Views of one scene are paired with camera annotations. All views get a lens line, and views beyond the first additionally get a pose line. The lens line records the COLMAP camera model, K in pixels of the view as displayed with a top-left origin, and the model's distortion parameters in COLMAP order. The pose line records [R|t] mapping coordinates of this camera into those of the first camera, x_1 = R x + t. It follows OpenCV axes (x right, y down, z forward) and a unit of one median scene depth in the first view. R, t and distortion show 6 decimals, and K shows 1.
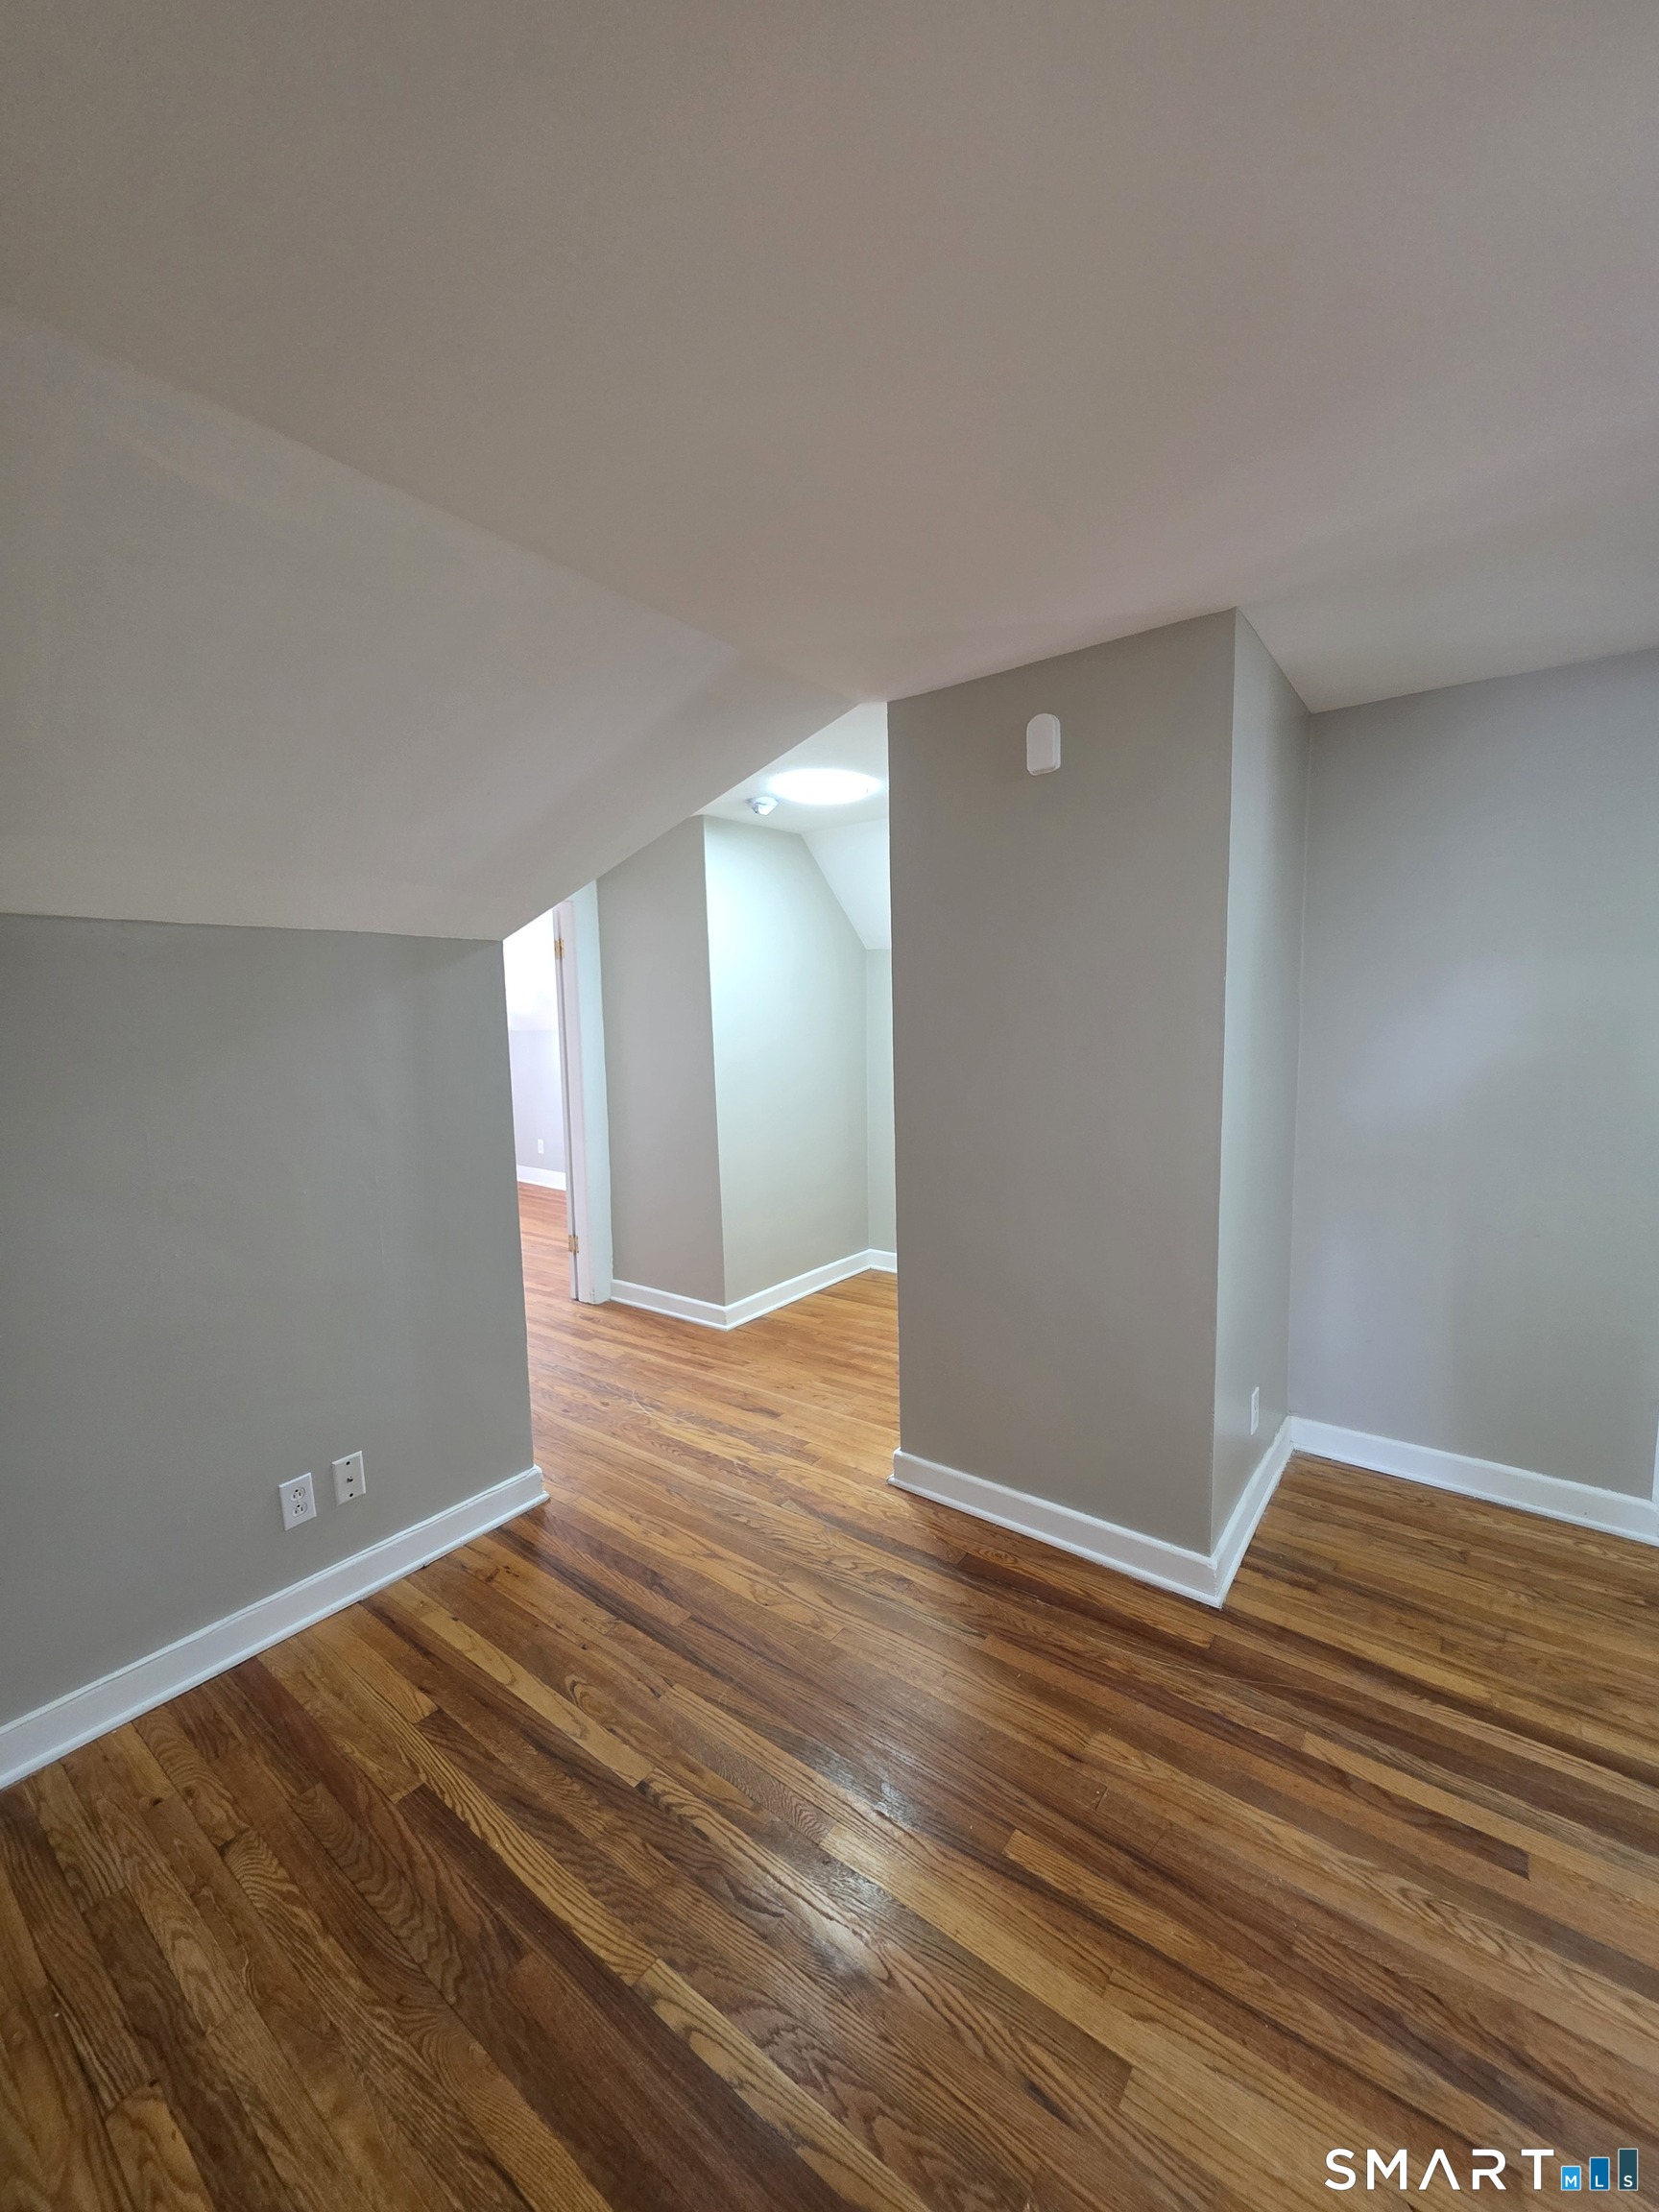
lens RADIAL K [[886.0, 0, 836.0], [0, 886.0, 1100.3], [0, 0, 1]] dist [-0.003519, 0.001723]
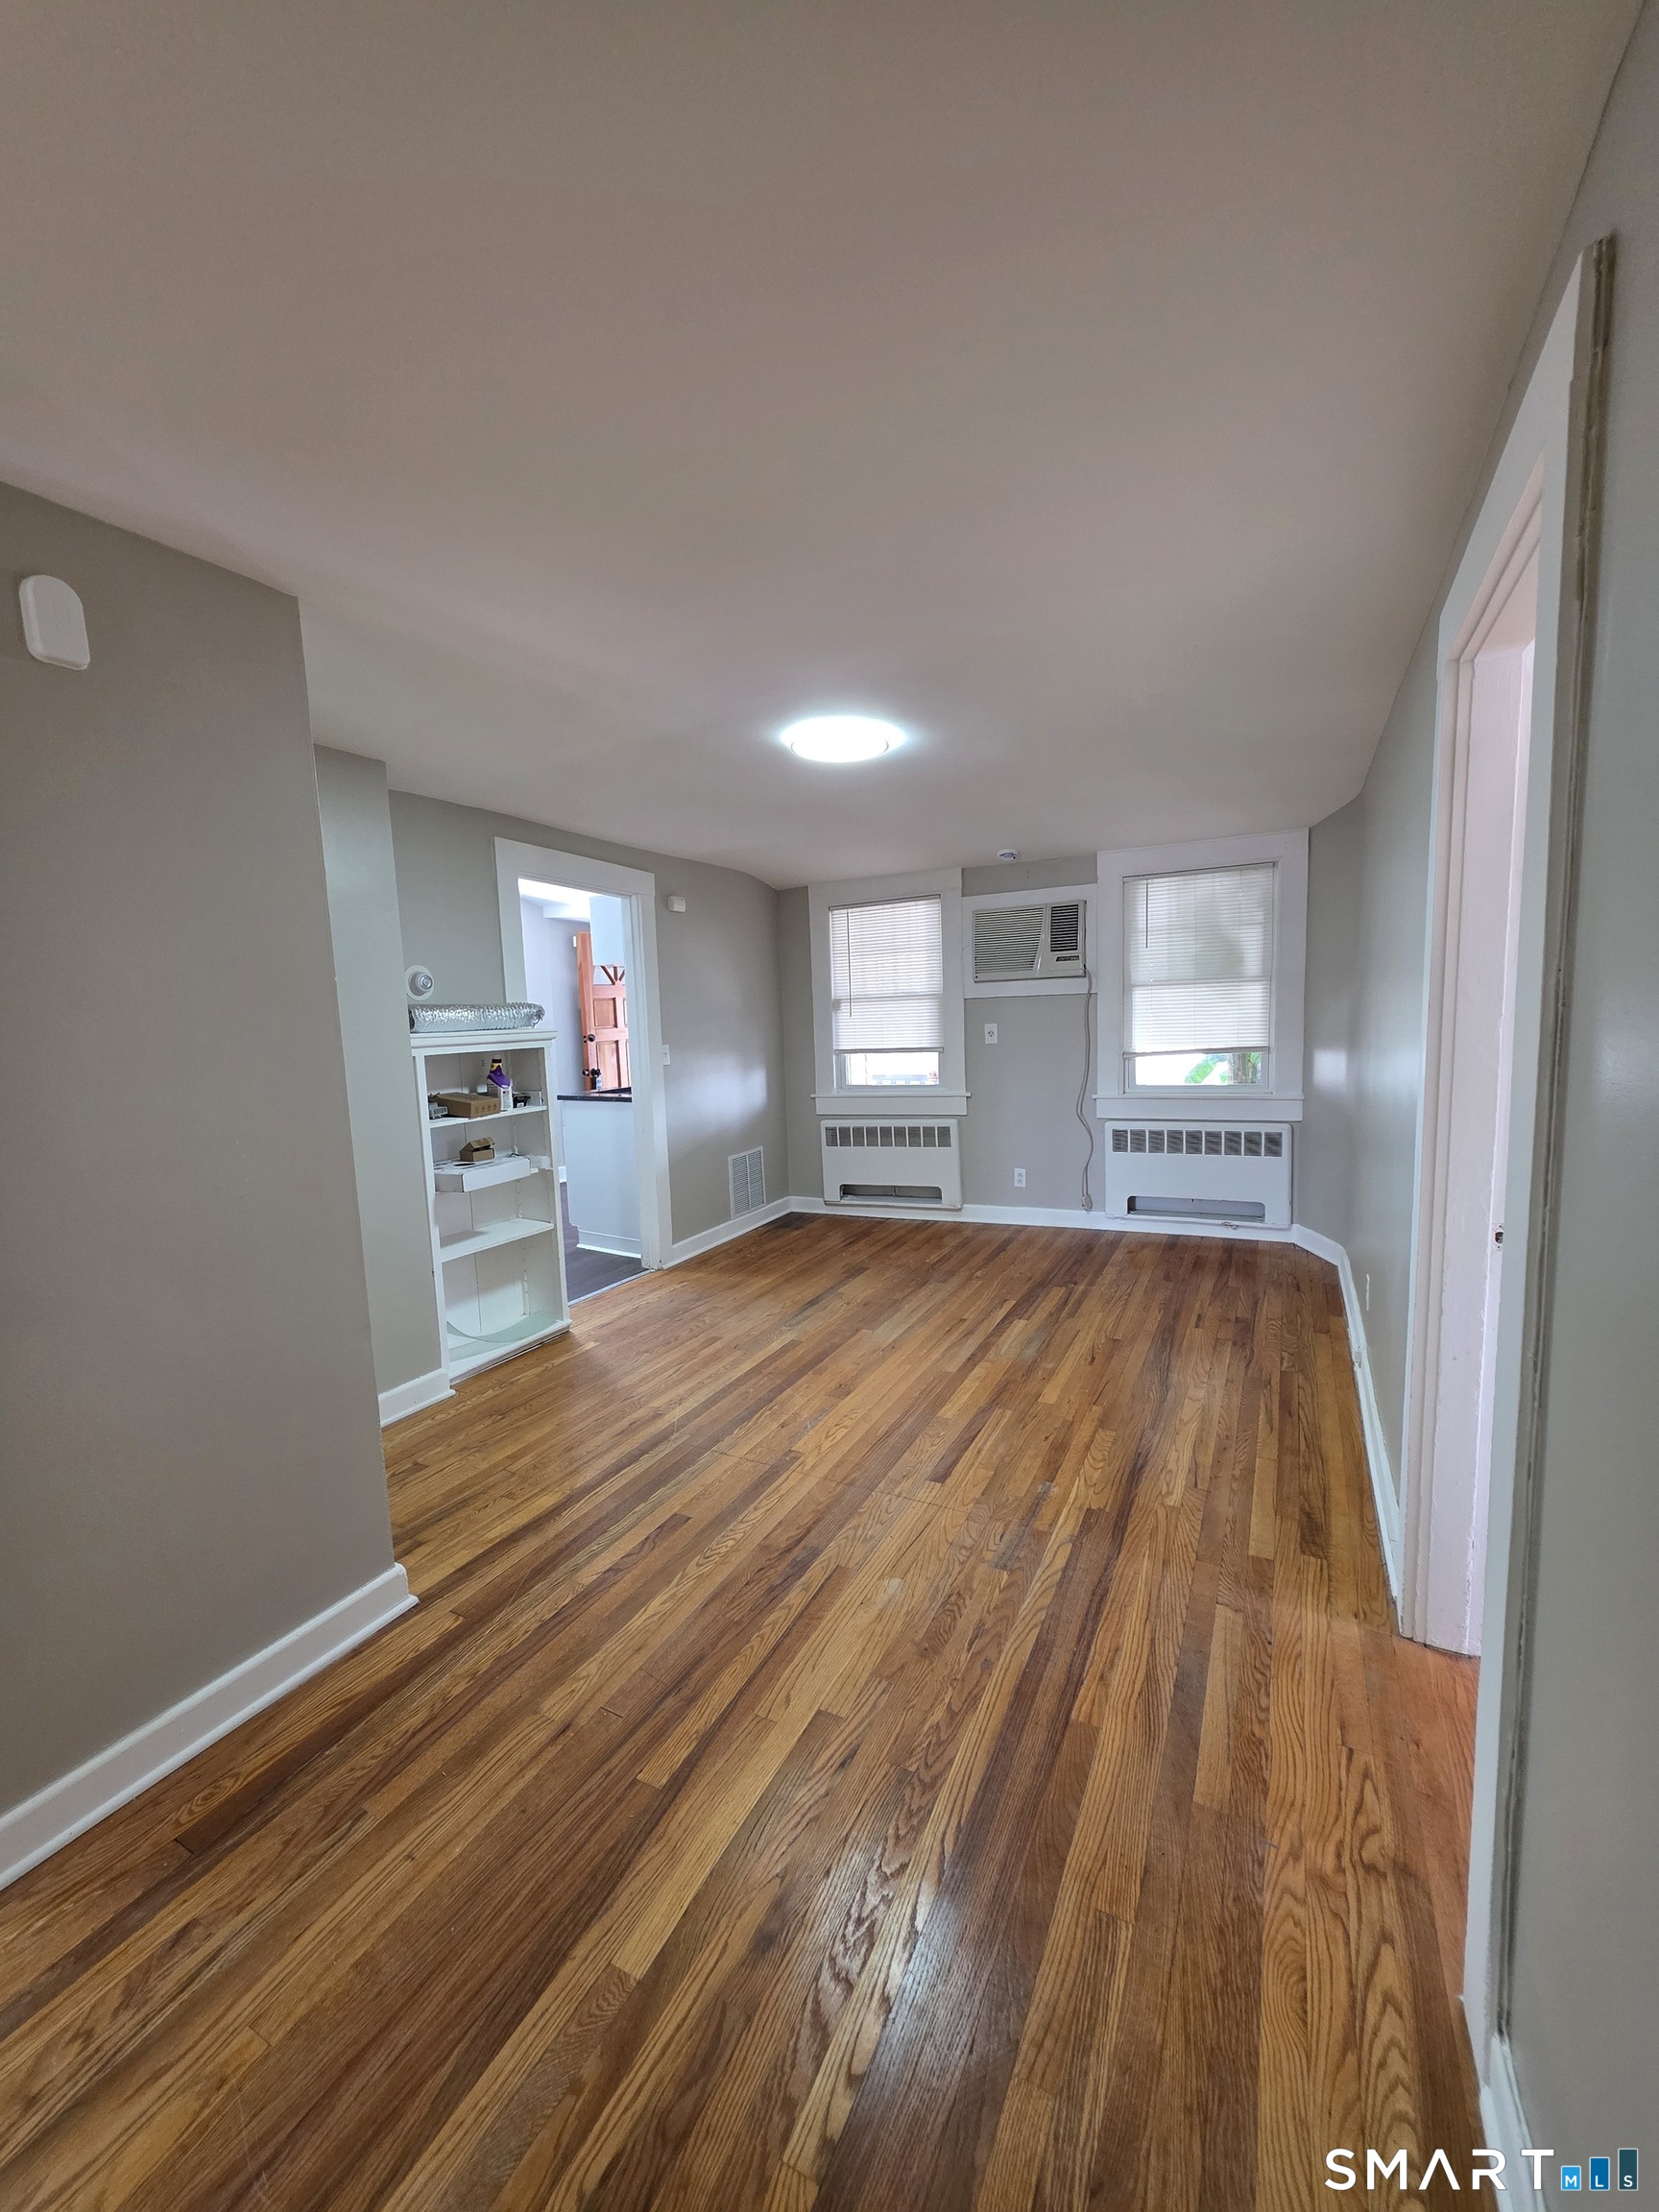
lens RADIAL K [[886.0, 0, 833.0], [0, 886.0, 1106.8], [0, 0, 1]] dist [-0.003519, 0.001723]
pose [[-0.170907, -0.086974, 0.981441, -0.770885], [0.138585, 0.984072, 0.111340, -0.038788], [-0.975492, 0.155042, -0.156131, 0.792110]]
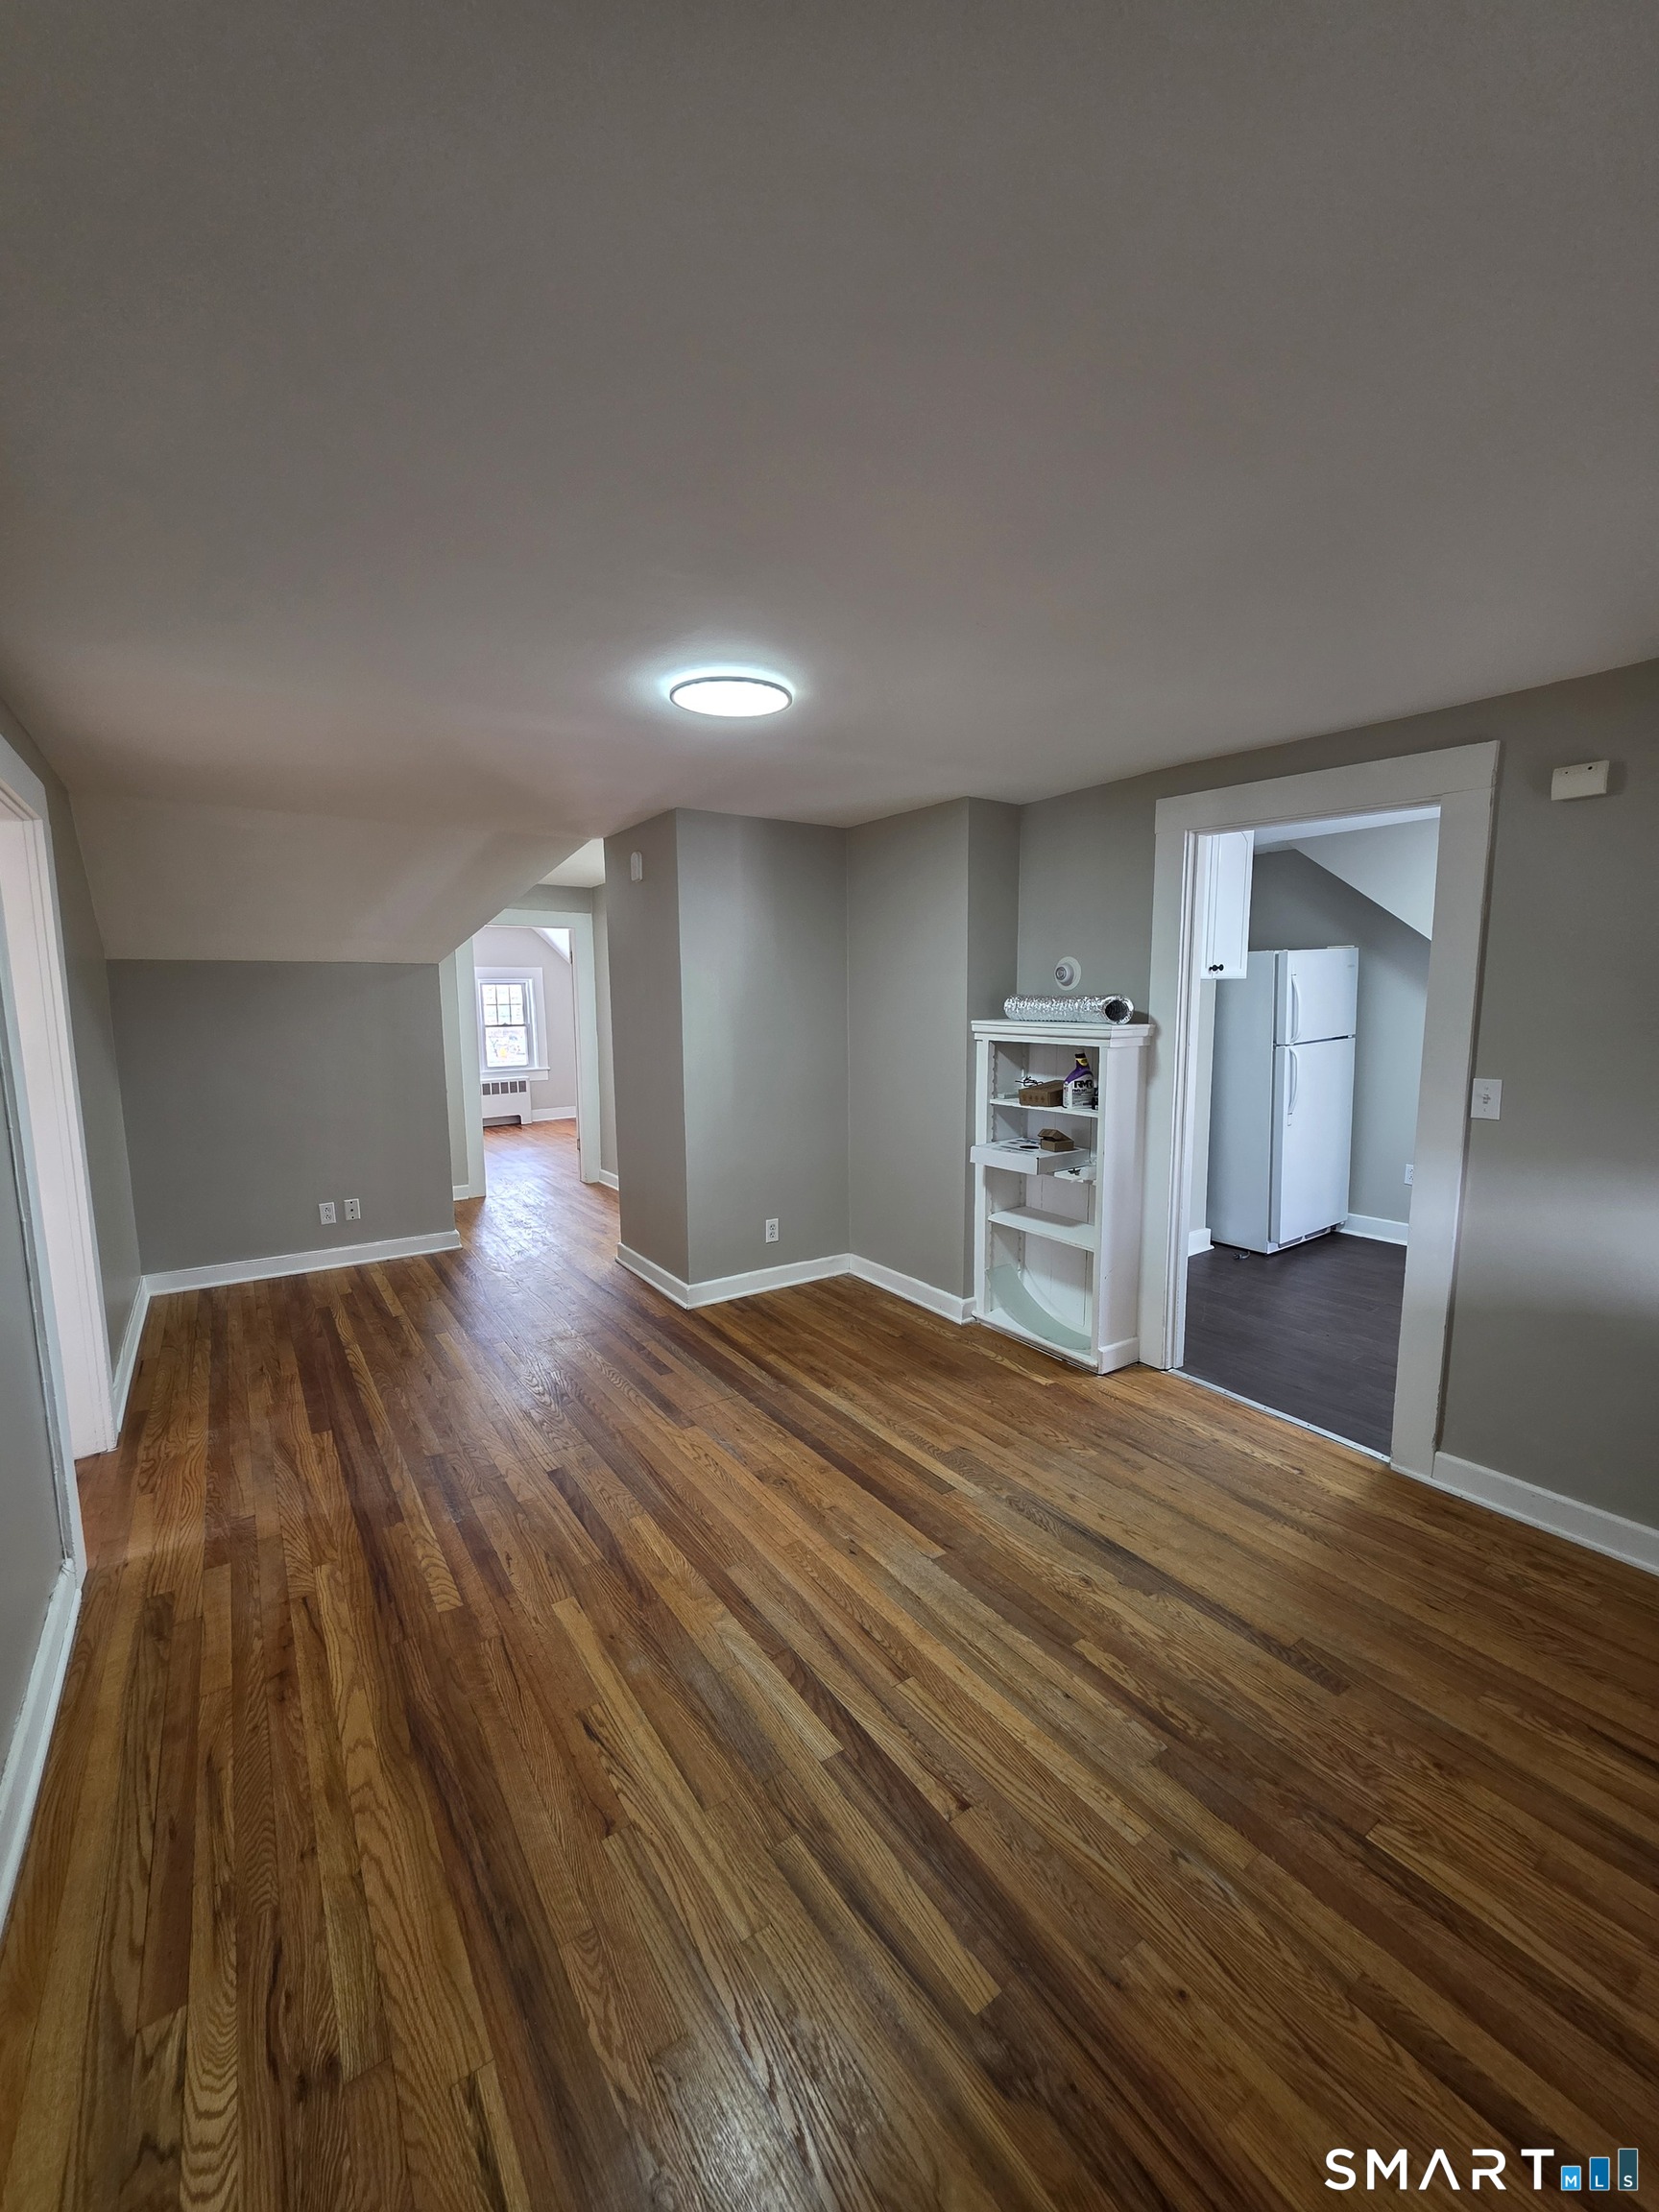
lens RADIAL K [[886.0, 0, 837.7], [0, 886.0, 1106.2], [0, 0, 1]] dist [-0.003519, 0.001723]
pose [[0.949850, 0.053241, -0.308140, 1.734683], [-0.044922, 0.998411, 0.034032, 0.055013], [0.309463, -0.018483, 0.950732, -0.982932]]
